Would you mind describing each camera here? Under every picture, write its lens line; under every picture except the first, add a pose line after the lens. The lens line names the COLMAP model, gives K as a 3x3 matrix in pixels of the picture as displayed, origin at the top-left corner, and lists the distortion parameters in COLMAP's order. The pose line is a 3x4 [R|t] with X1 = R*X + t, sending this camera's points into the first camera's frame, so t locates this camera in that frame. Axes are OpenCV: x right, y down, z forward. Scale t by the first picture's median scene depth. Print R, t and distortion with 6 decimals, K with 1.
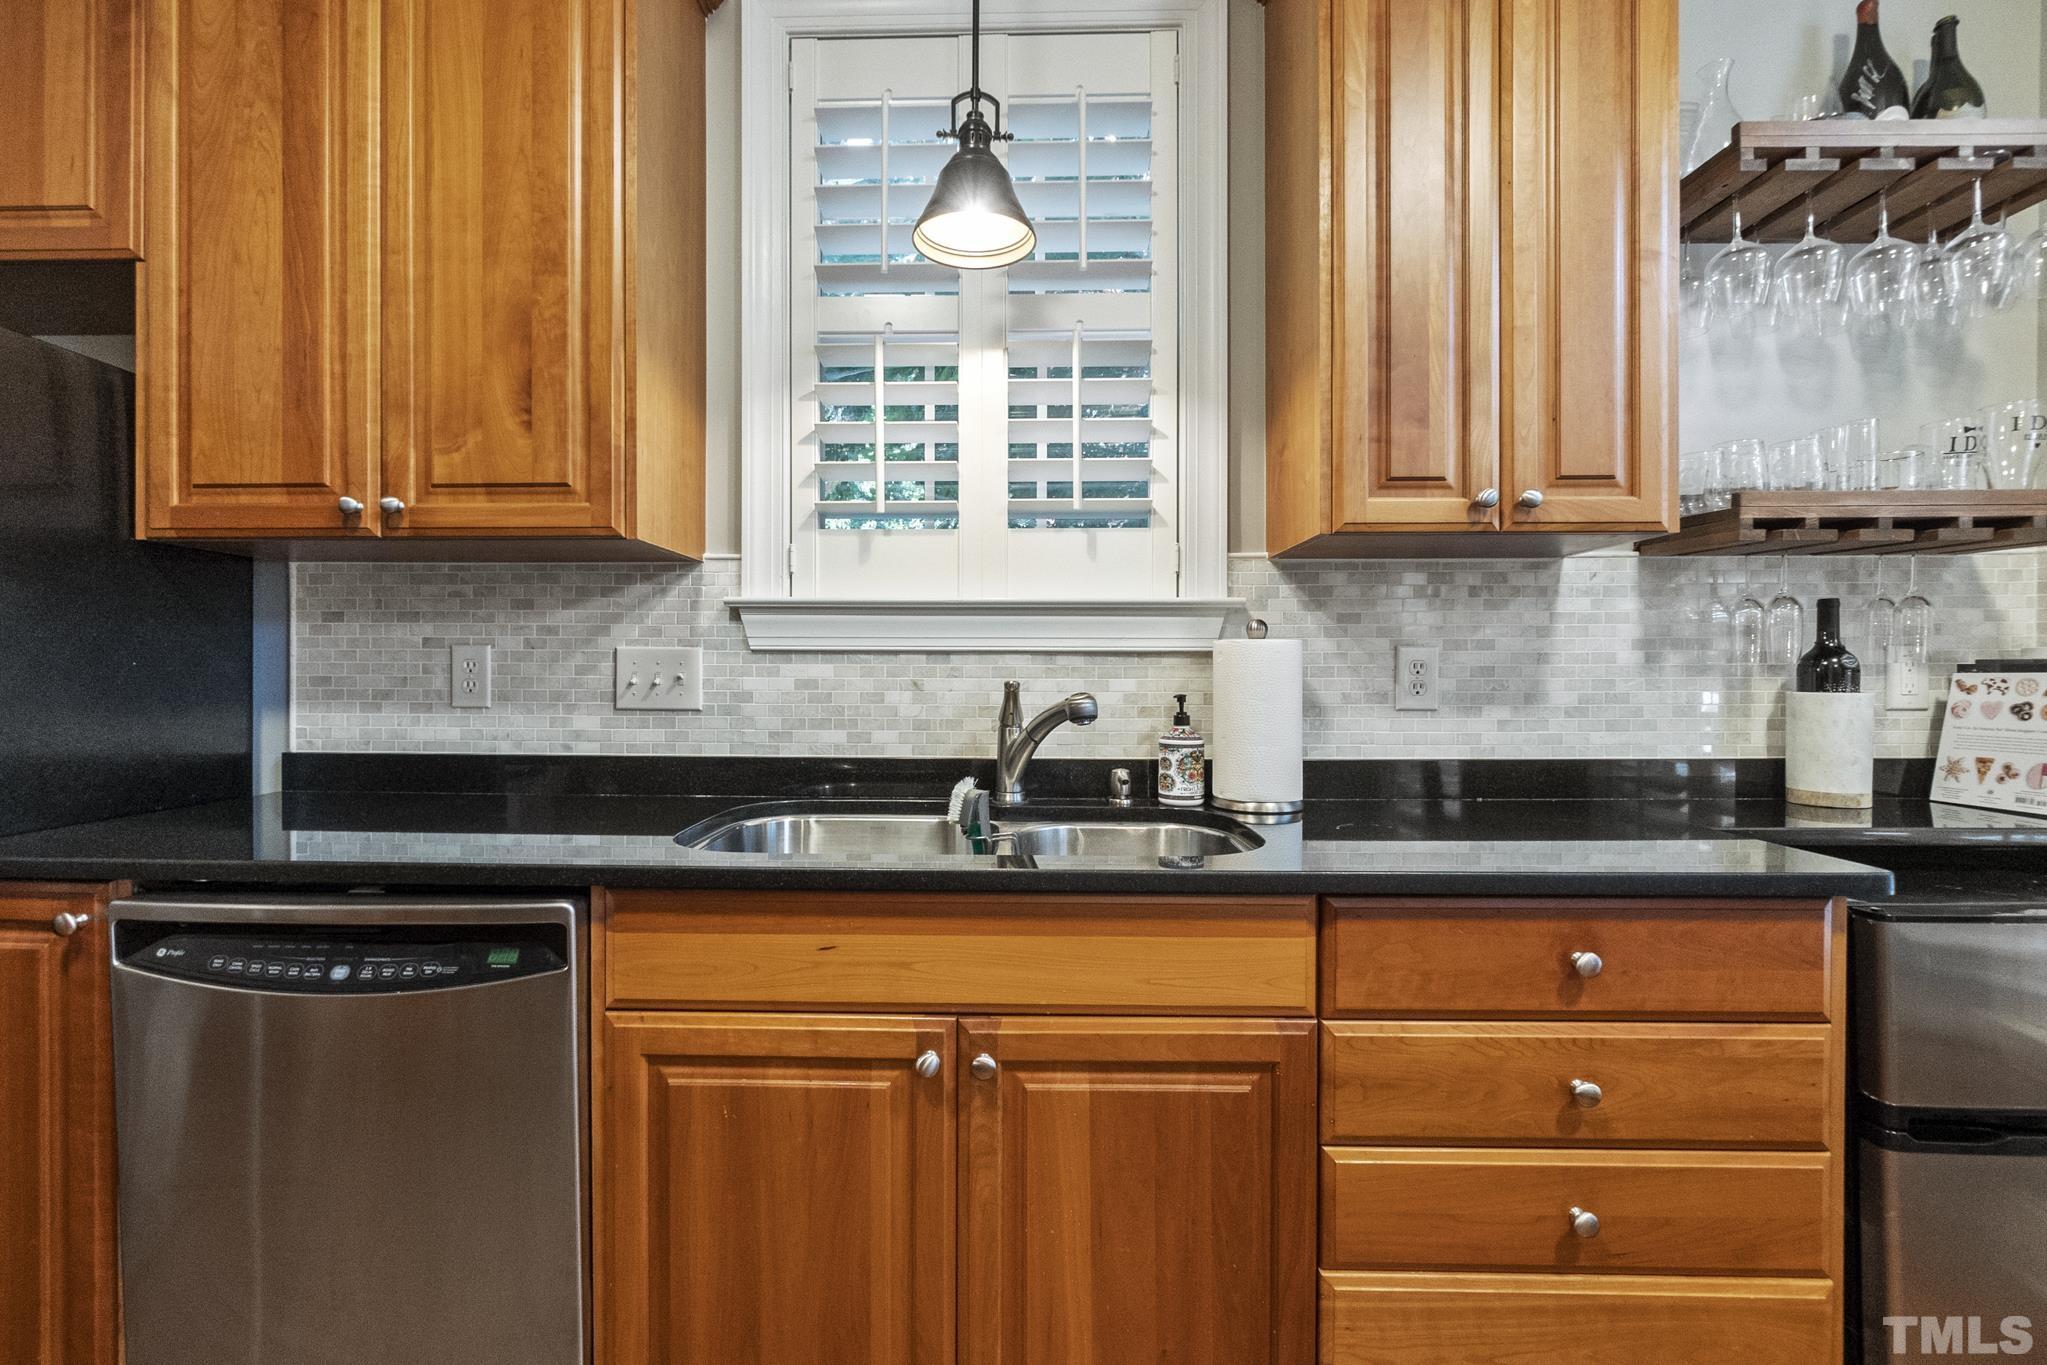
lens RADIAL K [[903.7, 0, 1023.5], [0, 903.7, 682.5], [0, 0, 1]] dist [-0.006993, 0.000081]
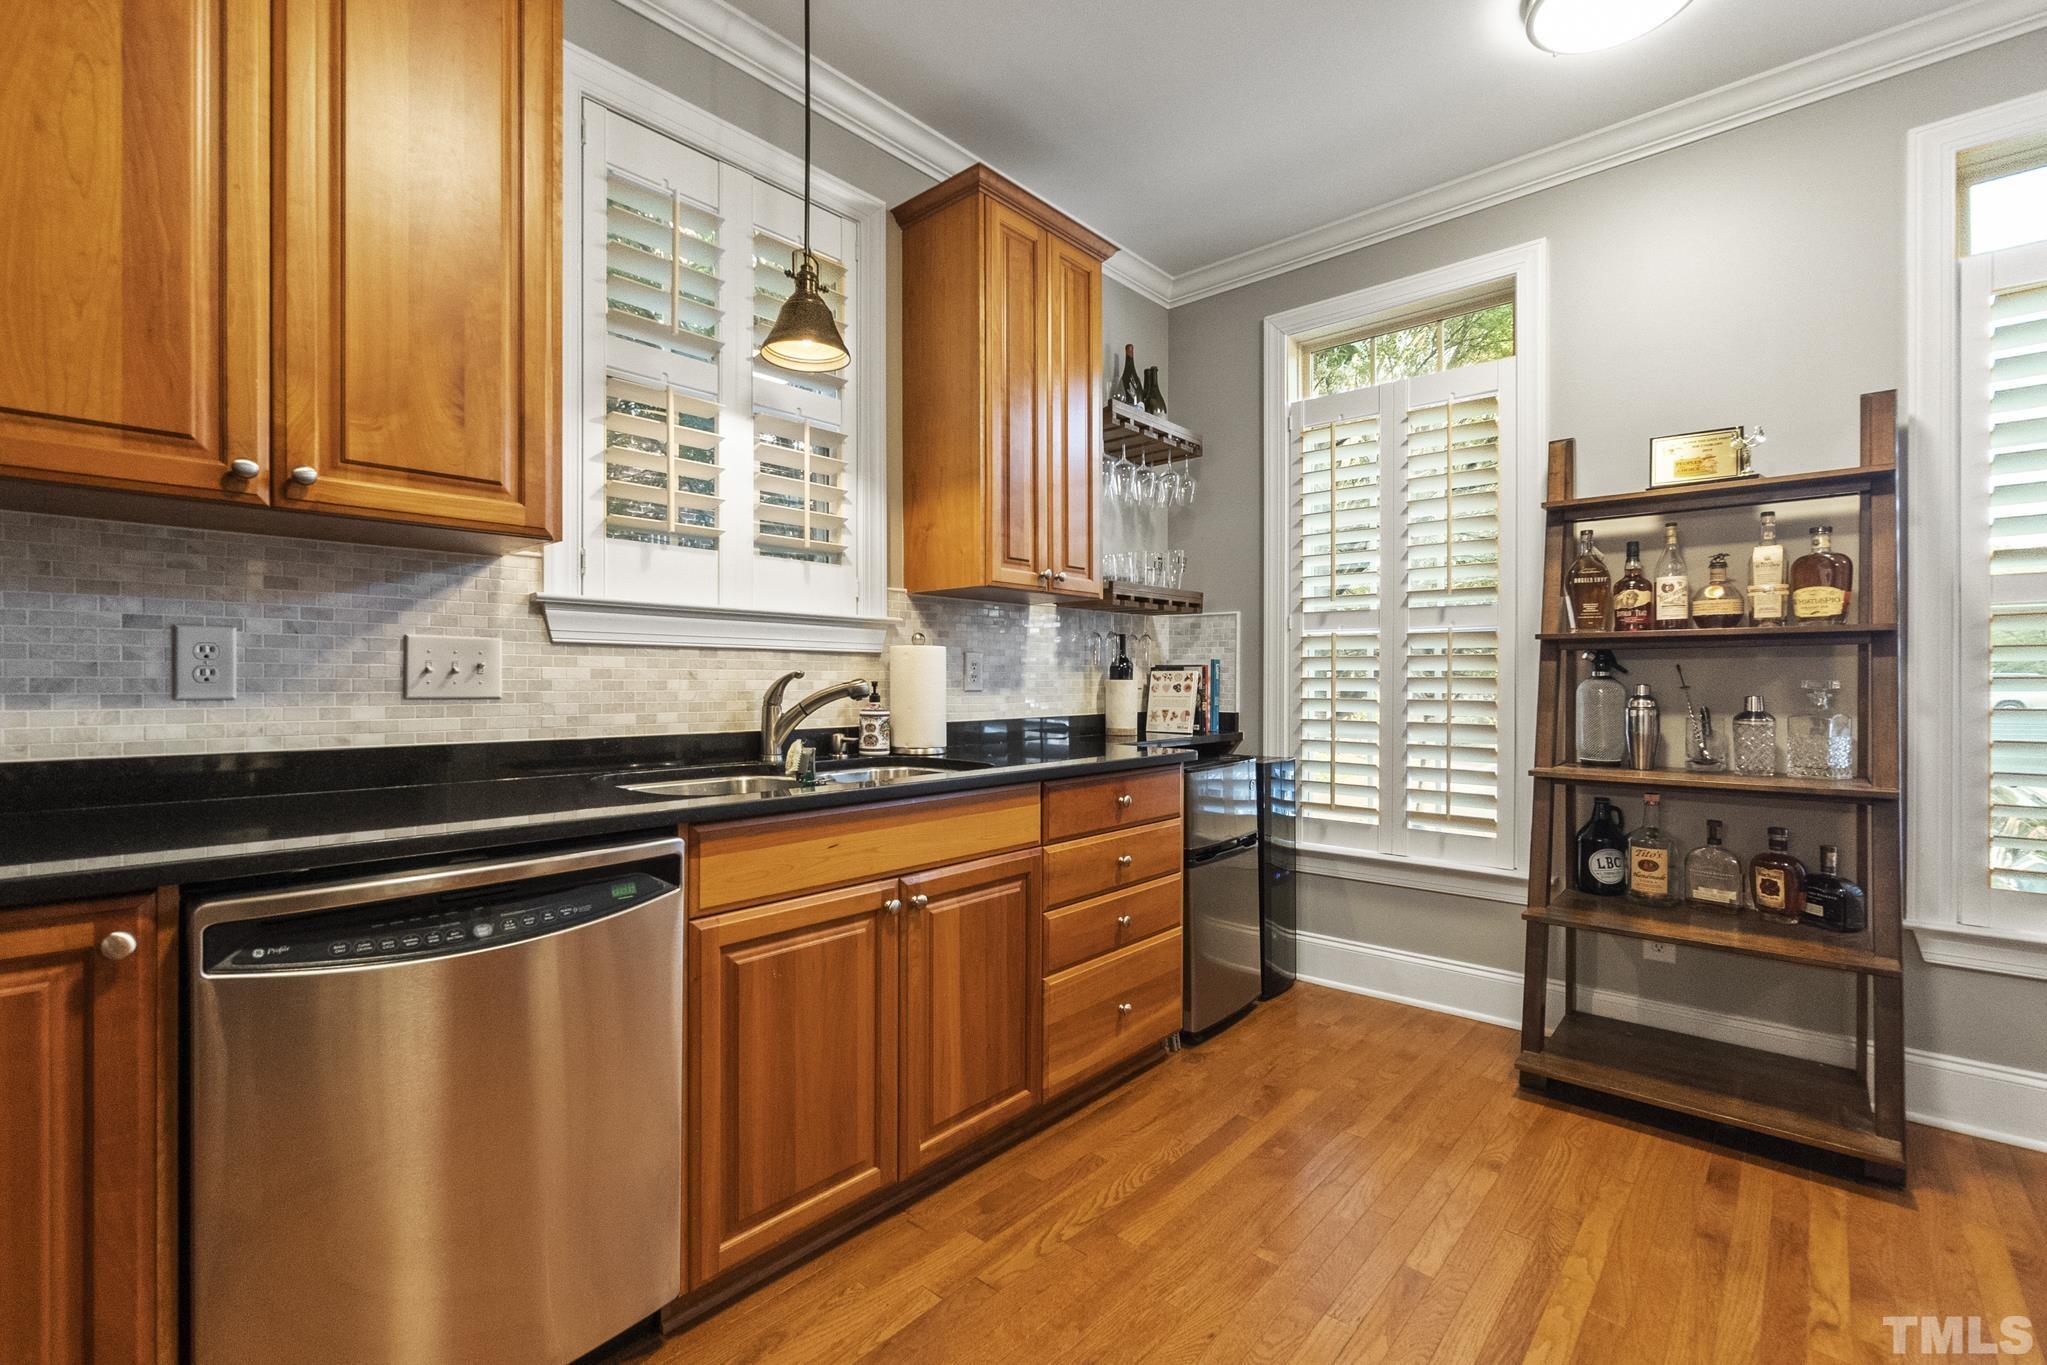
lens RADIAL K [[903.7, 0, 1023.5], [0, 903.7, 682.5], [0, 0, 1]] dist [-0.006993, 0.000081]
pose [[0.641120, -0.002742, 0.767436, -0.797814], [0.007485, 0.999968, -0.002680, 0.020561], [-0.767404, 0.007463, 0.641120, -0.137959]]
